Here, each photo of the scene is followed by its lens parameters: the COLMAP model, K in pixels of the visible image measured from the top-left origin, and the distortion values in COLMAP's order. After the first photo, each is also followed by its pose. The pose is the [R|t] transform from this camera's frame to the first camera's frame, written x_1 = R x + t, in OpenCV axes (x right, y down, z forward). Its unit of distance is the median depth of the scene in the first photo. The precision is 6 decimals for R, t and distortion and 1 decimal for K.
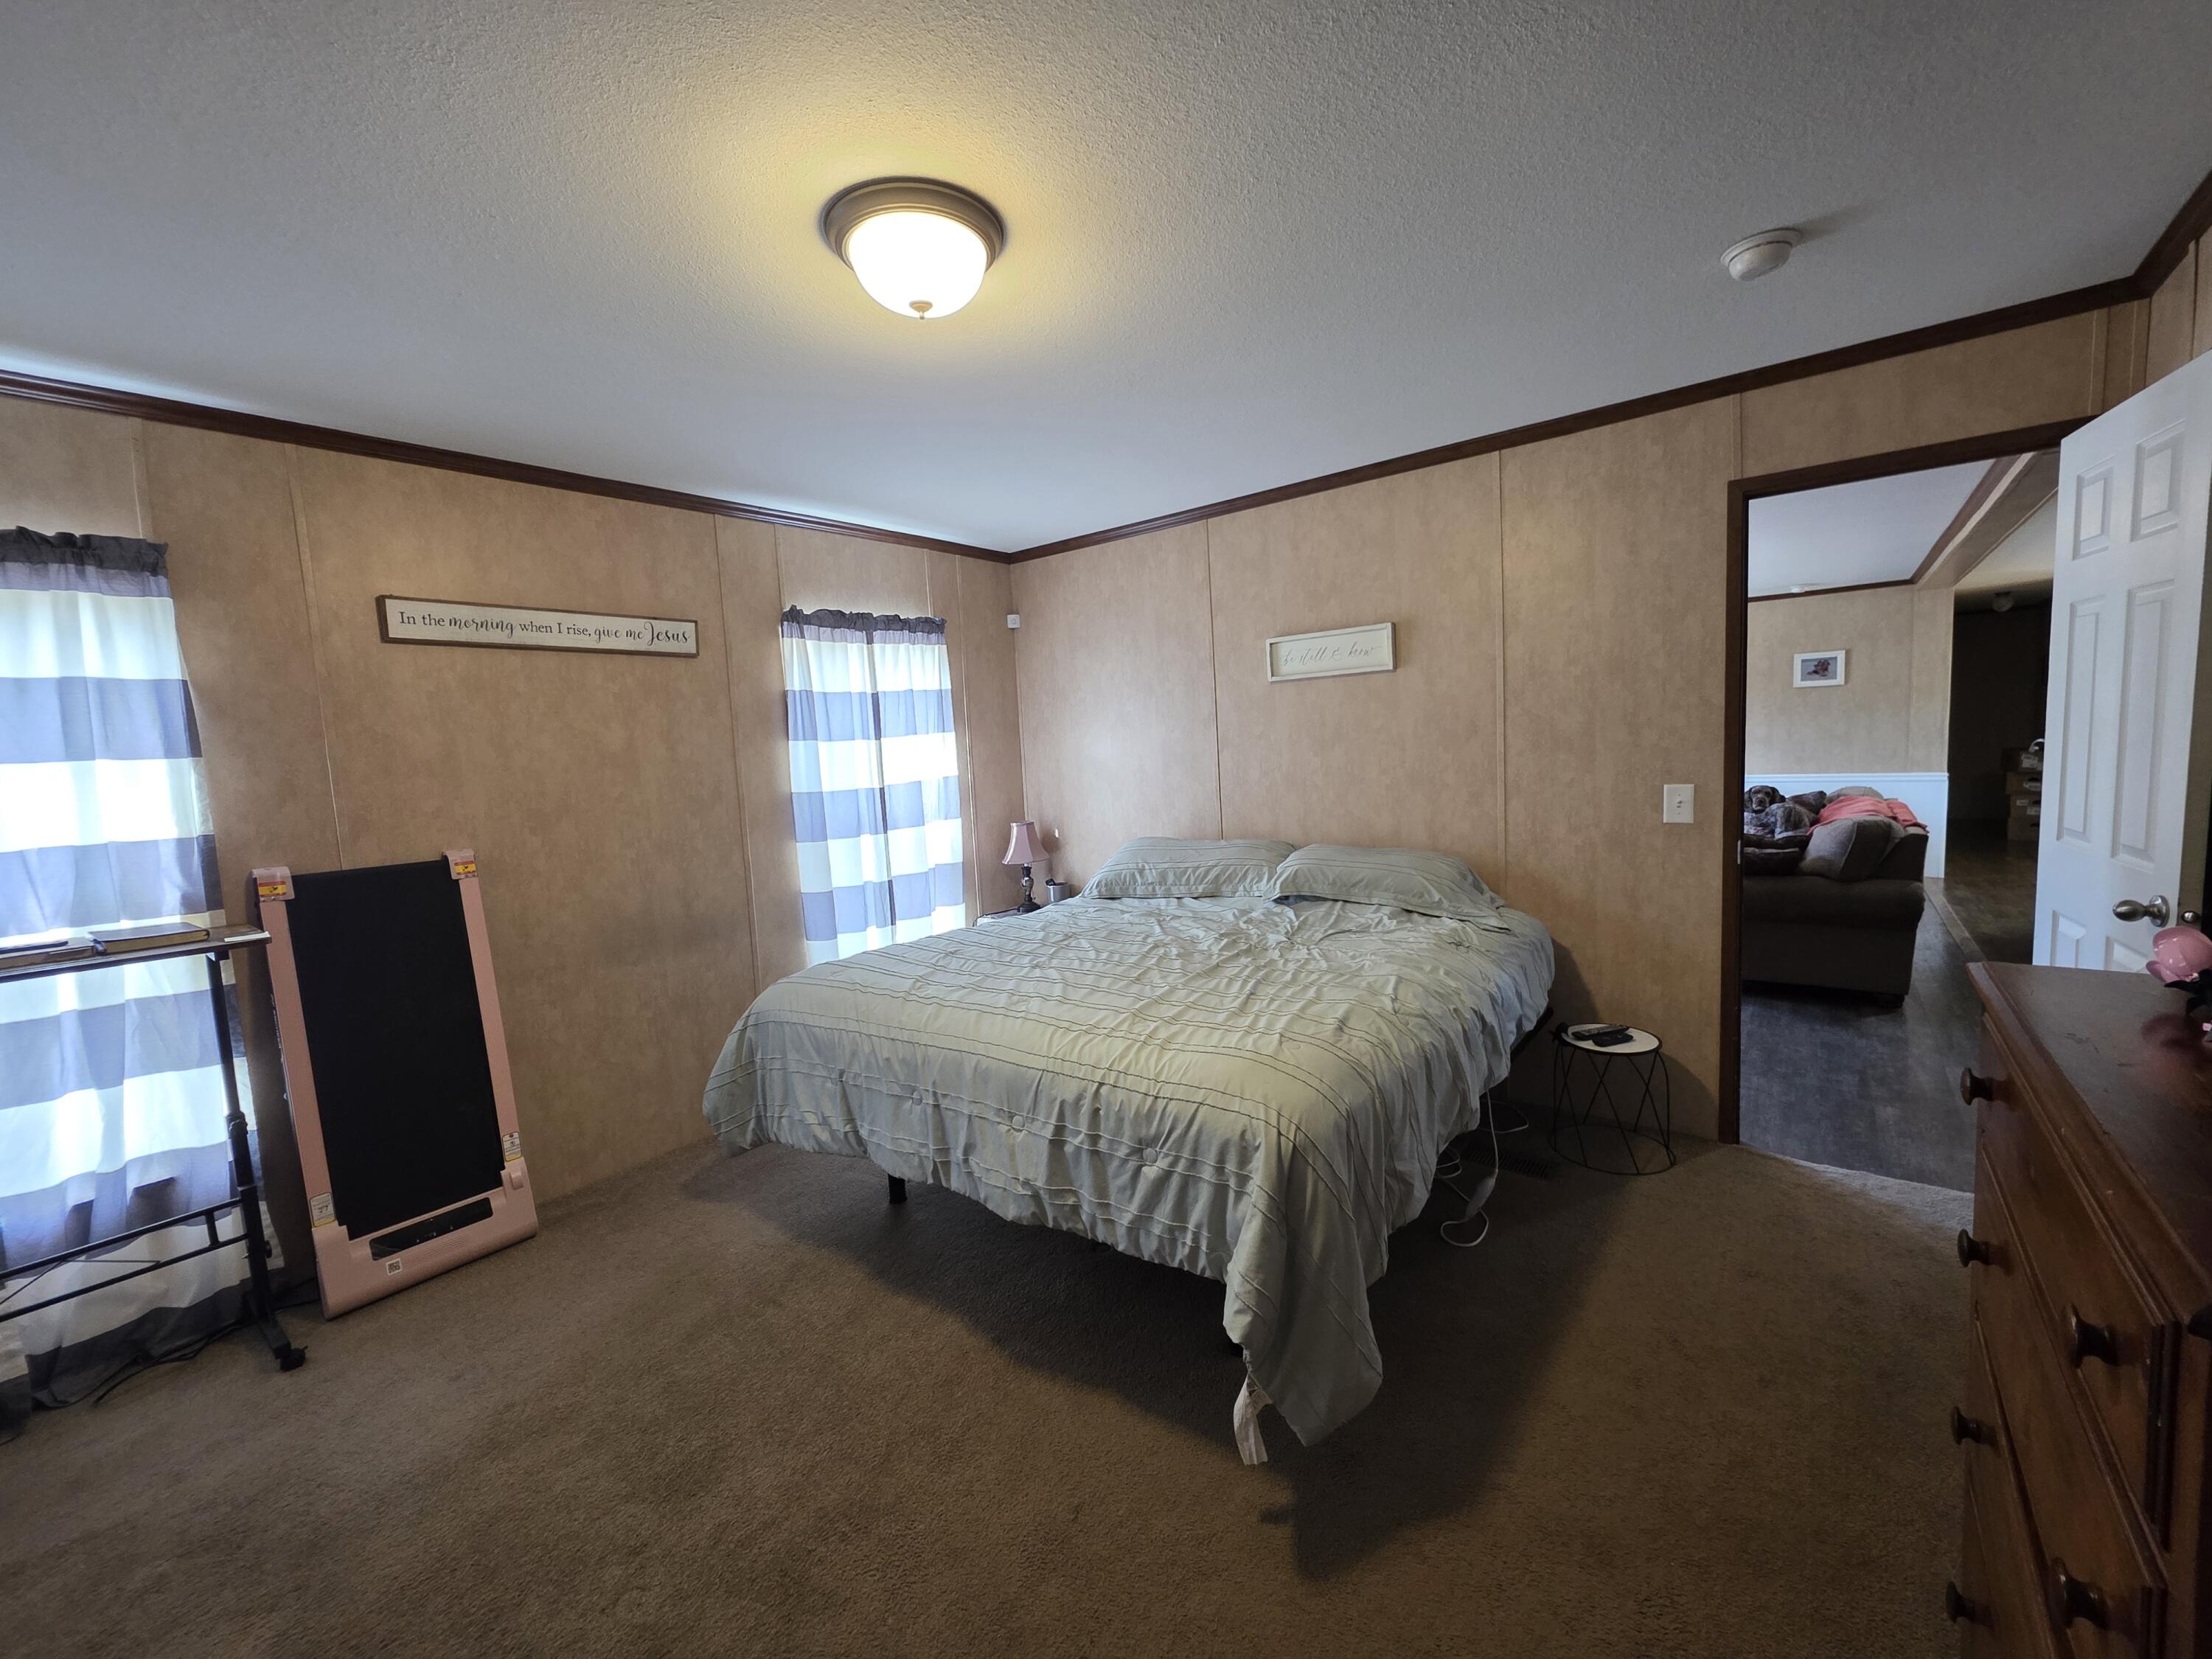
lens RADIAL K [[886.4, 0, 1099.6], [0, 886.4, 819.8], [0, 0, 1]] dist [0.006558, -0.000163]
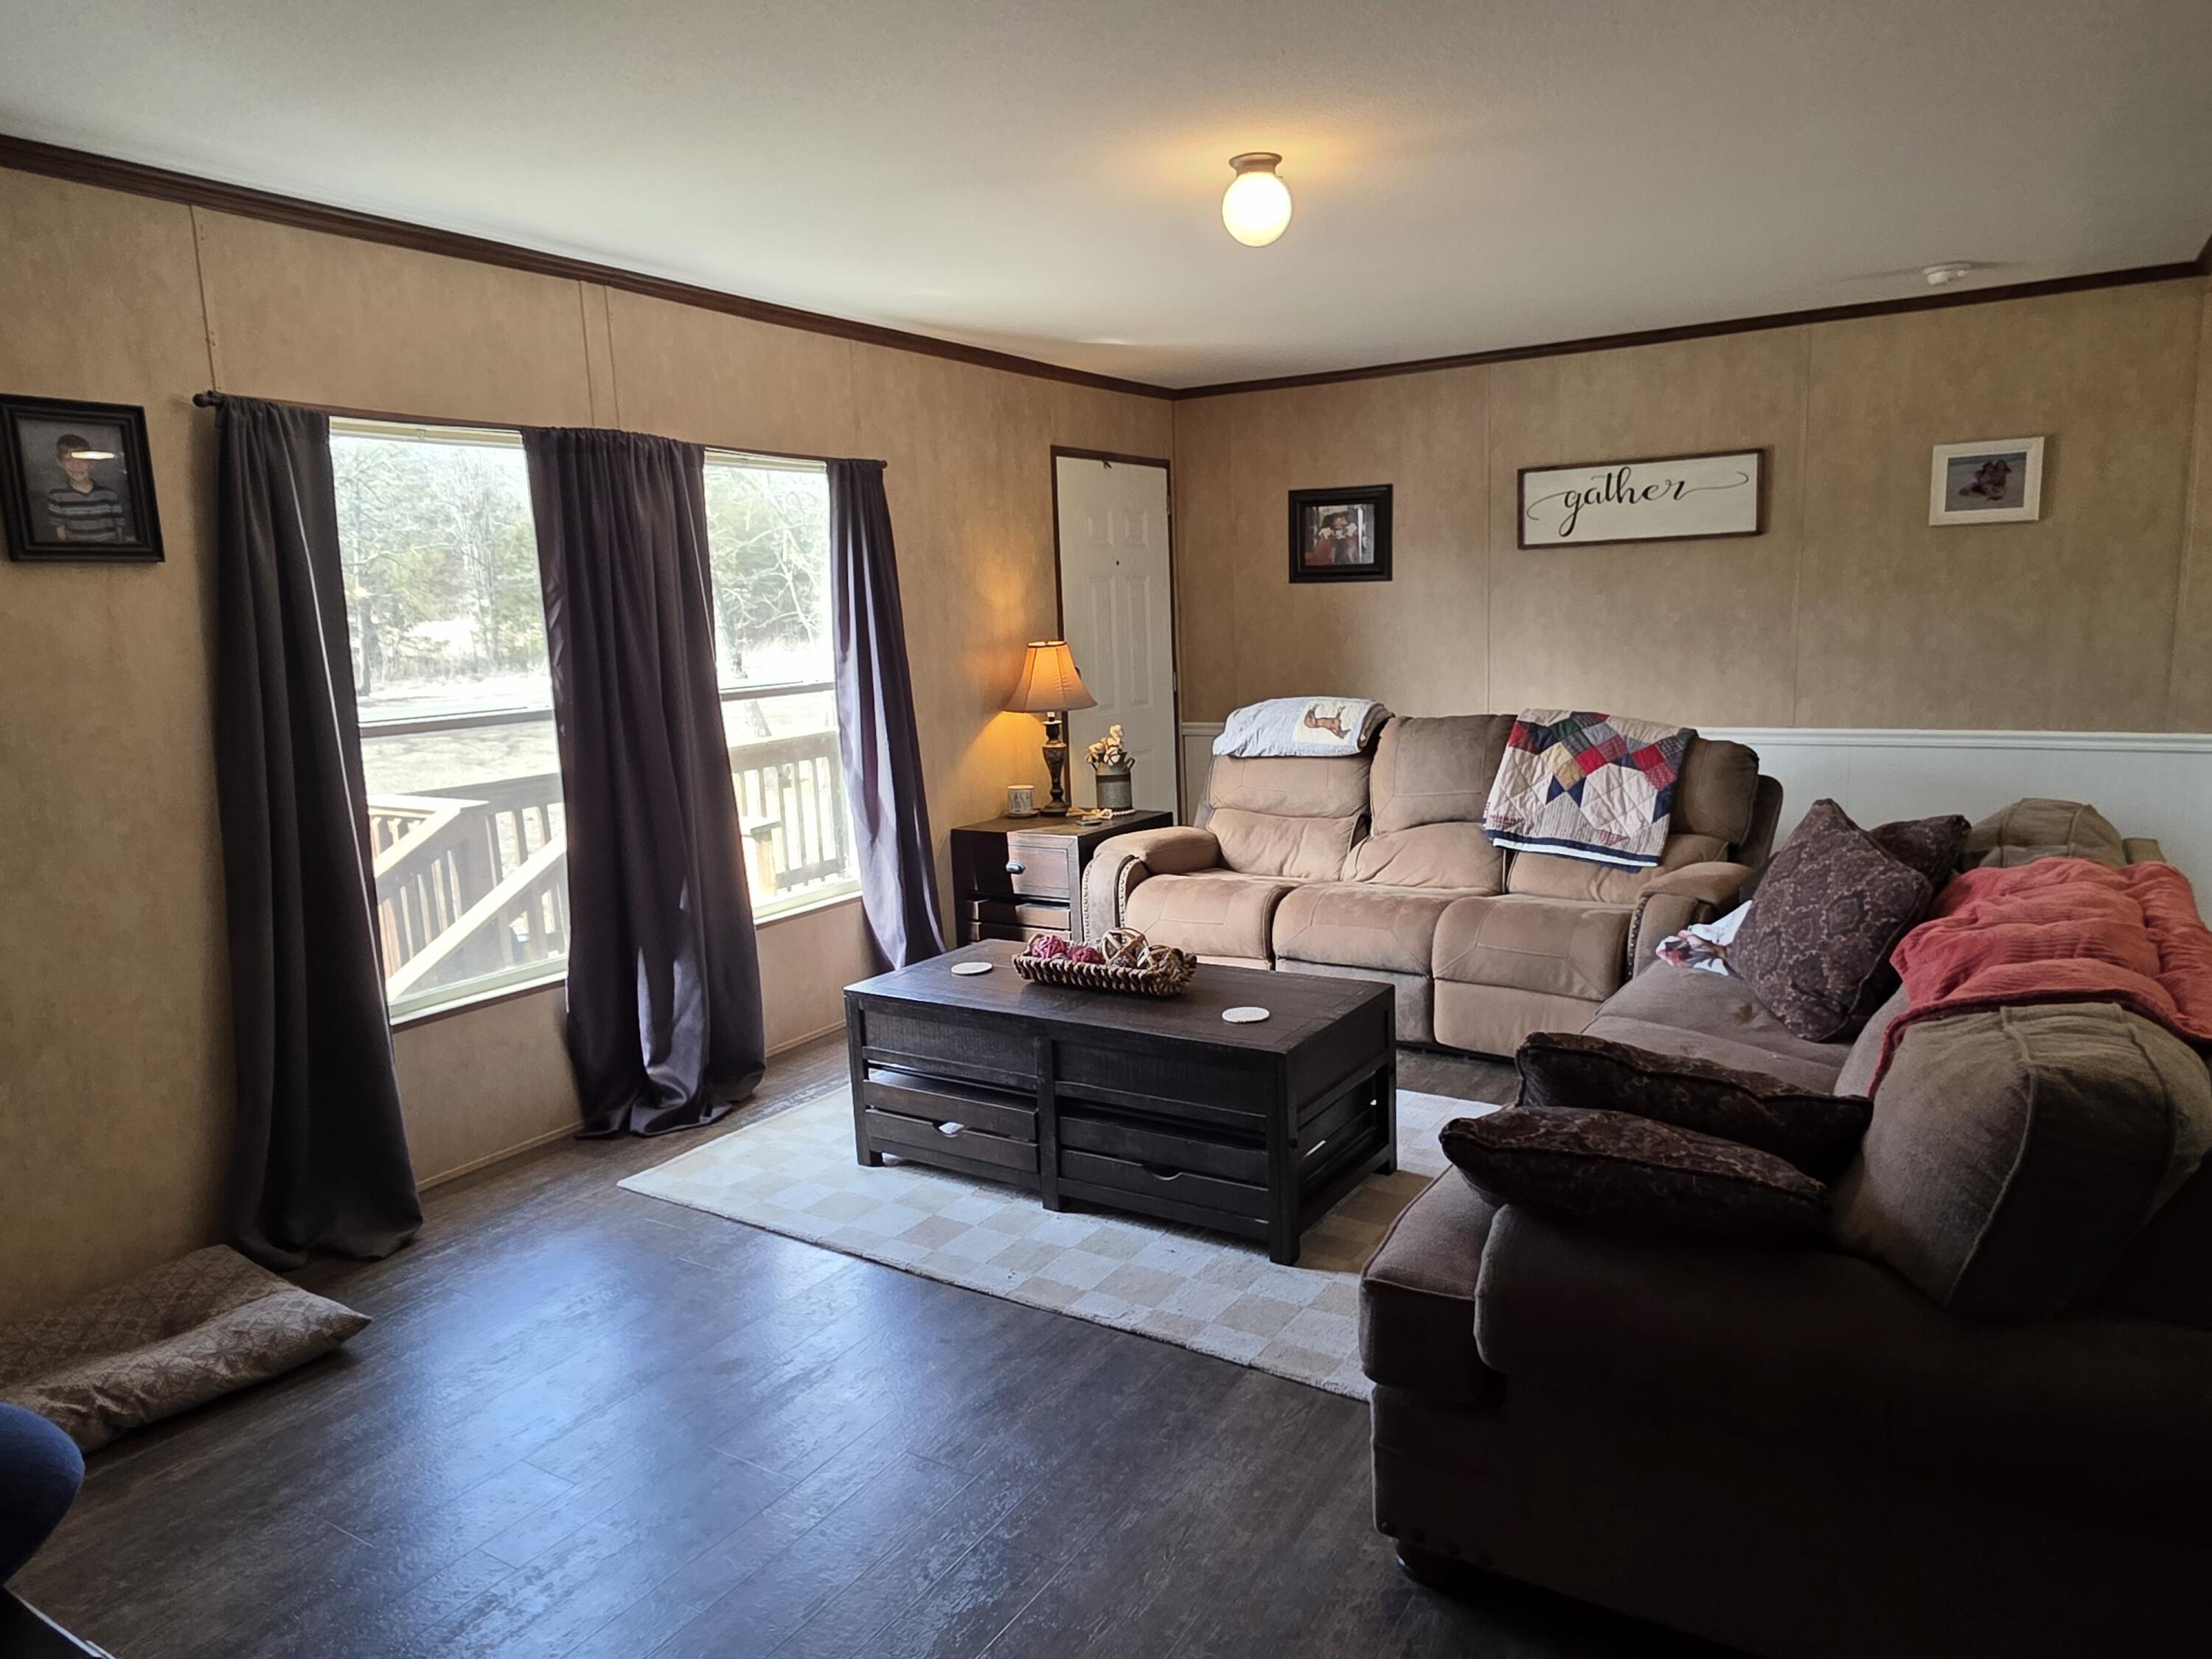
lens RADIAL K [[1410.8, 0, 1111.6], [0, 1410.8, 843.6], [0, 0, 1]] dist [0.003835, 0.002597]
pose [[0.993169, -0.005958, 0.116530, 0.327274], [-0.001322, 0.998057, 0.062296, -0.040972], [-0.116674, -0.062024, 0.991232, 0.385368]]
